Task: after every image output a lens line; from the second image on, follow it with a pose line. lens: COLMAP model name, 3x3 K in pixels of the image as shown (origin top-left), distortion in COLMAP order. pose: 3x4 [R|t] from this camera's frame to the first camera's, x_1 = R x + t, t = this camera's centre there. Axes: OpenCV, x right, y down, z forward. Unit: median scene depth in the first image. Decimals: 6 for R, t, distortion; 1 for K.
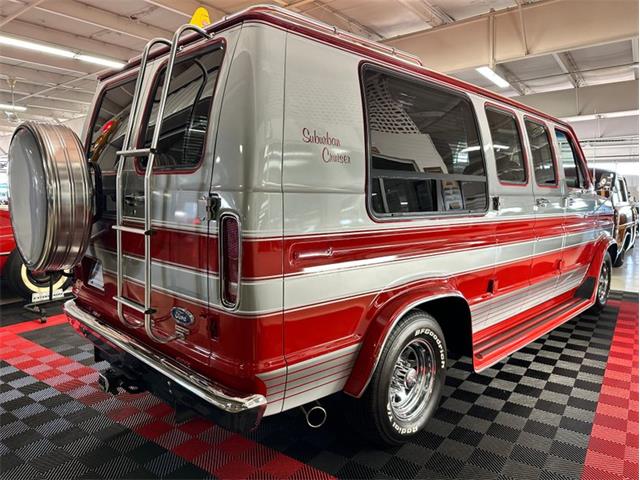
lens RADIAL K [[456.9, 0, 320.9], [0, 456.9, 241.4], [0, 0, 1]] dist [0.022060, -0.029401]
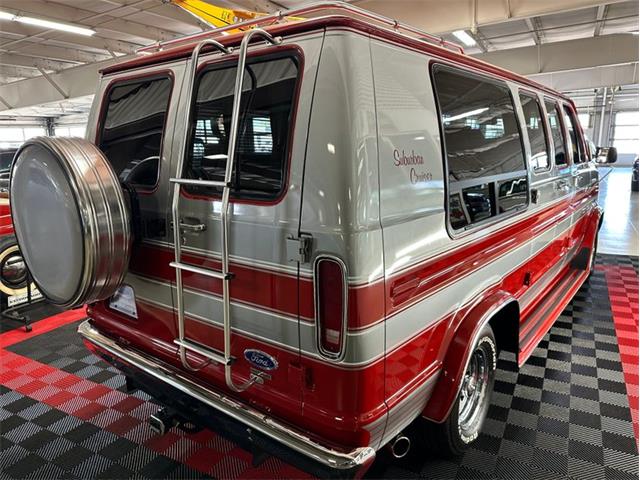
lens RADIAL K [[456.9, 0, 319.3], [0, 456.9, 238.8], [0, 0, 1]] dist [0.022060, -0.029401]
pose [[0.993173, -0.052437, 0.104198, -0.235406], [0.042664, 0.994667, 0.093900, -0.136655], [-0.108566, -0.088814, 0.990114, 0.095829]]
